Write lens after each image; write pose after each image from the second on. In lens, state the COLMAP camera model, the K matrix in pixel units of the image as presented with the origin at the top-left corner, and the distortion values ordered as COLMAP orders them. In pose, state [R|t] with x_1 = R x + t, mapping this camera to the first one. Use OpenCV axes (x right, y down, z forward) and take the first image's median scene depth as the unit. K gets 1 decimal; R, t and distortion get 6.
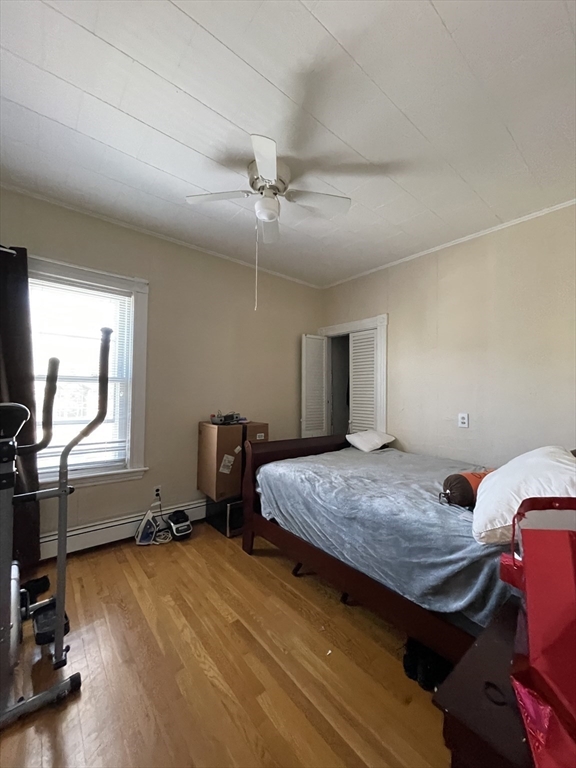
lens RADIAL K [[309.1, 0, 292.5], [0, 309.1, 383.3], [0, 0, 1]] dist [-0.007346, 0.000373]
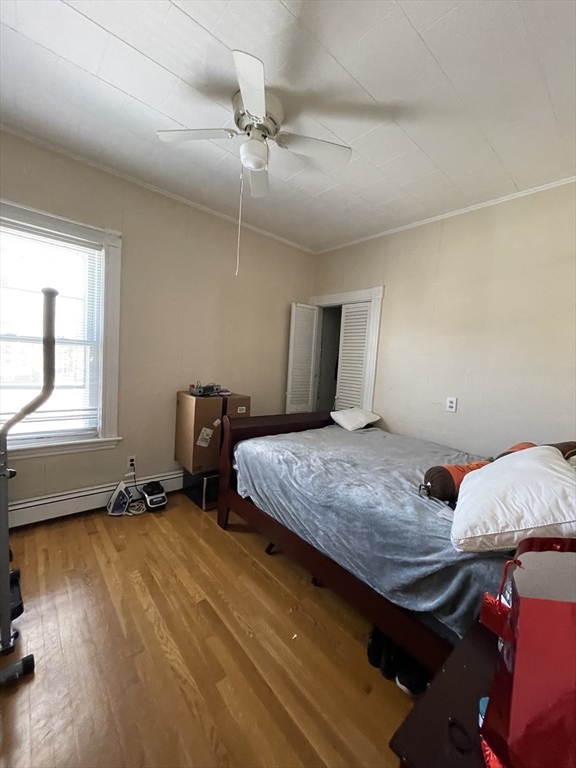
lens RADIAL K [[309.1, 0, 292.8], [0, 309.1, 384.7], [0, 0, 1]] dist [-0.007346, 0.000373]
pose [[0.998212, 0.050128, 0.032561, 0.029409], [-0.053440, 0.992449, 0.110408, -0.030469], [-0.026781, -0.111950, 0.993353, 0.076523]]
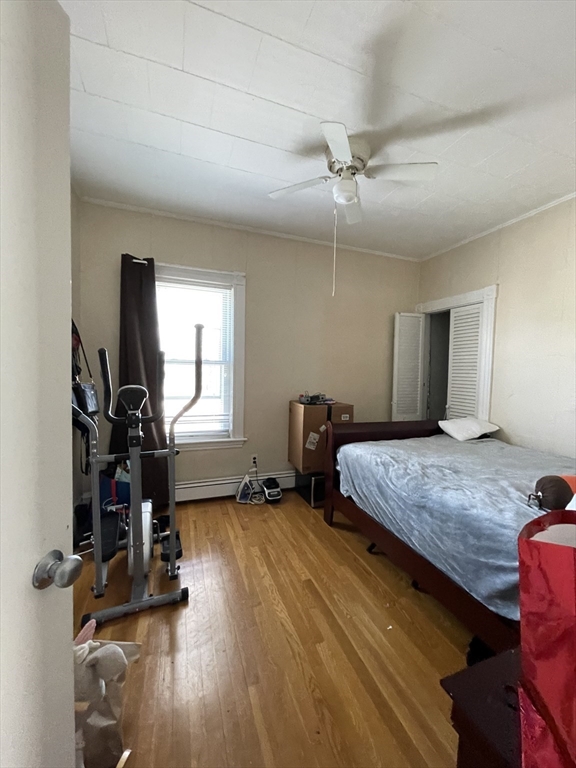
lens RADIAL K [[309.1, 0, 291.5], [0, 309.1, 383.5], [0, 0, 1]] dist [-0.007346, 0.000373]
pose [[0.943072, 0.021591, -0.331887, 0.097635], [0.002046, 0.997495, 0.070706, -0.020220], [0.332582, -0.067360, 0.940666, -0.028813]]
